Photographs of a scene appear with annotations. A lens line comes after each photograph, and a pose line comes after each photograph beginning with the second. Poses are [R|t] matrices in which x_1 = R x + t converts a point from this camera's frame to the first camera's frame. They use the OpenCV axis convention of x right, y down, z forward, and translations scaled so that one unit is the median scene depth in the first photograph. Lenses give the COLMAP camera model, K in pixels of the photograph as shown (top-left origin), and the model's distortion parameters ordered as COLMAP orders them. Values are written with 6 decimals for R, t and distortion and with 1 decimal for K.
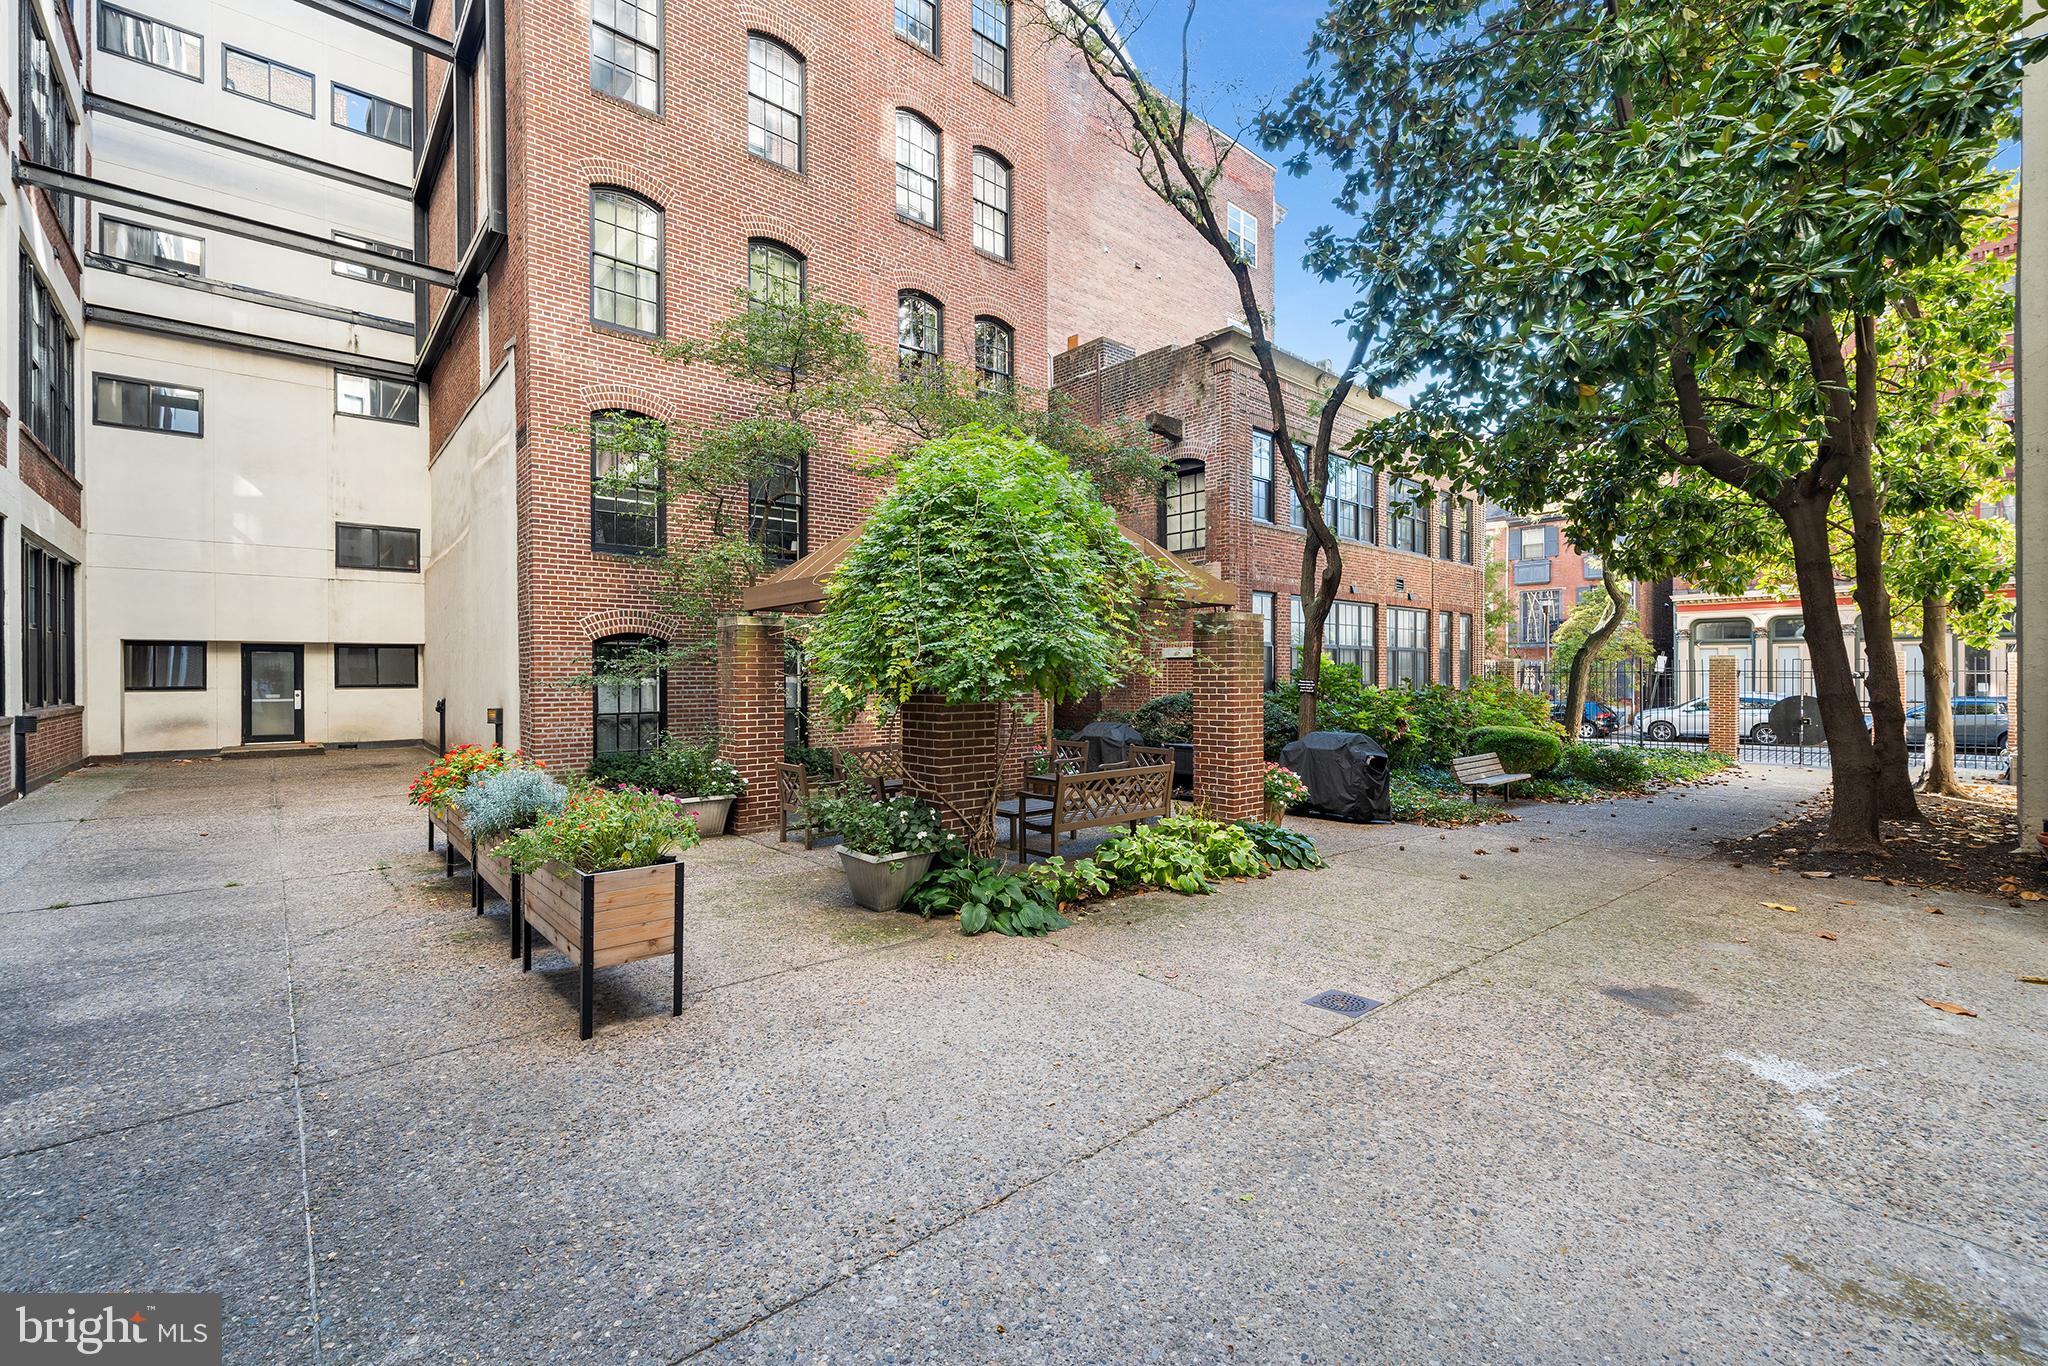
lens RADIAL K [[861.7, 0, 1024.8], [0, 861.7, 678.6], [0, 0, 1]] dist [0.000629, 0.000065]
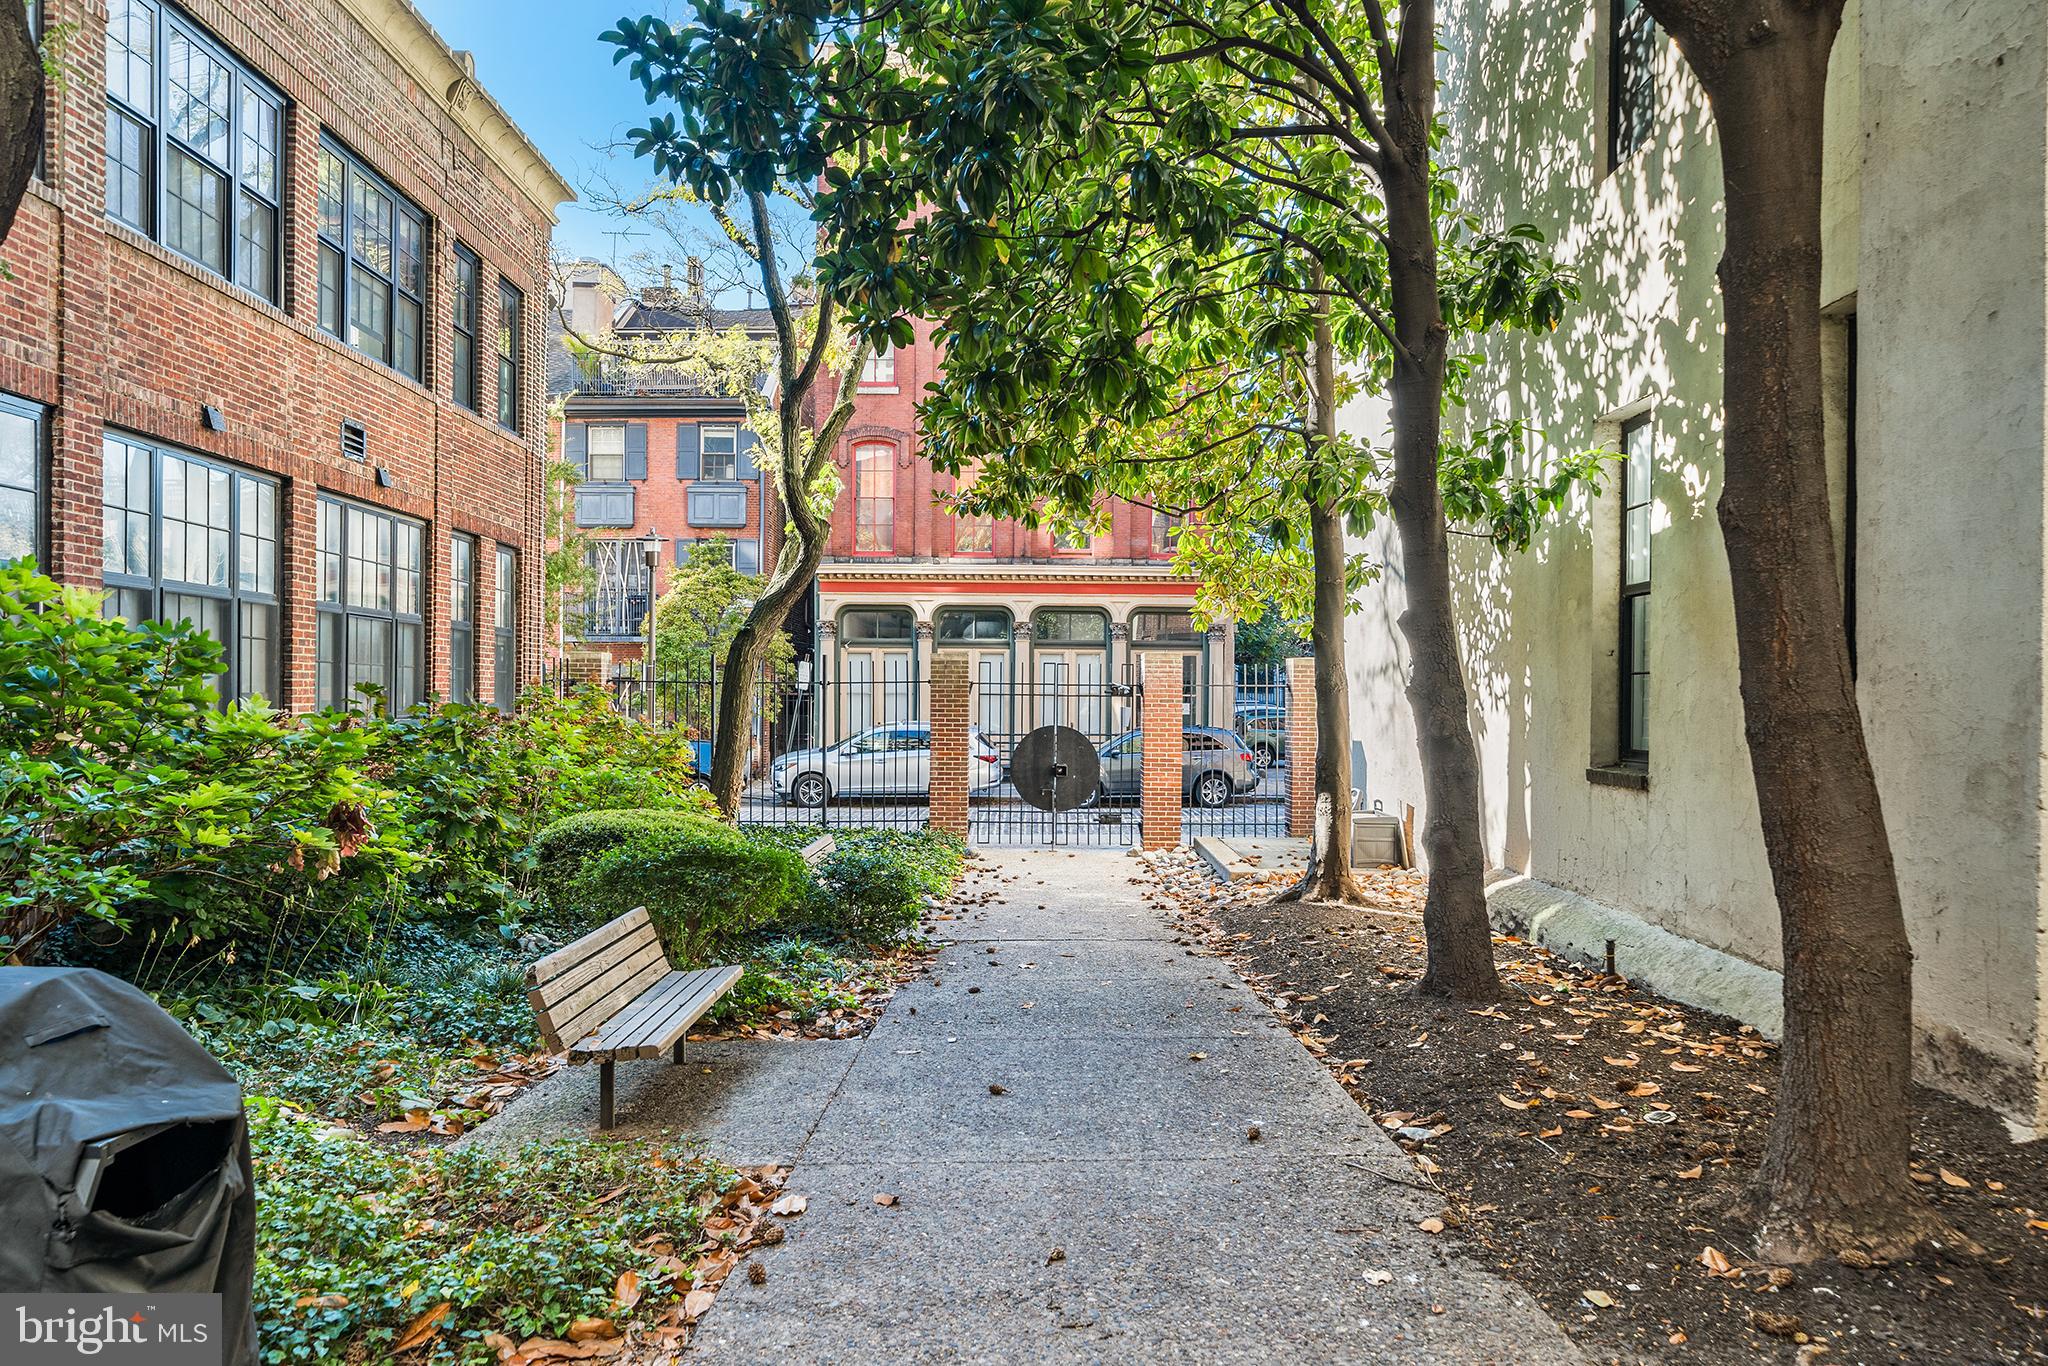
lens RADIAL K [[1403.8, 0, 1024.8], [0, 1403.8, 690.5], [0, 0, 1]] dist [0.001531, 0.001500]
pose [[0.658562, 0.012901, 0.752416, 0.163133], [-0.004594, 0.999903, -0.013123, 0.007777], [-0.752512, 0.005186, 0.658558, 0.364983]]
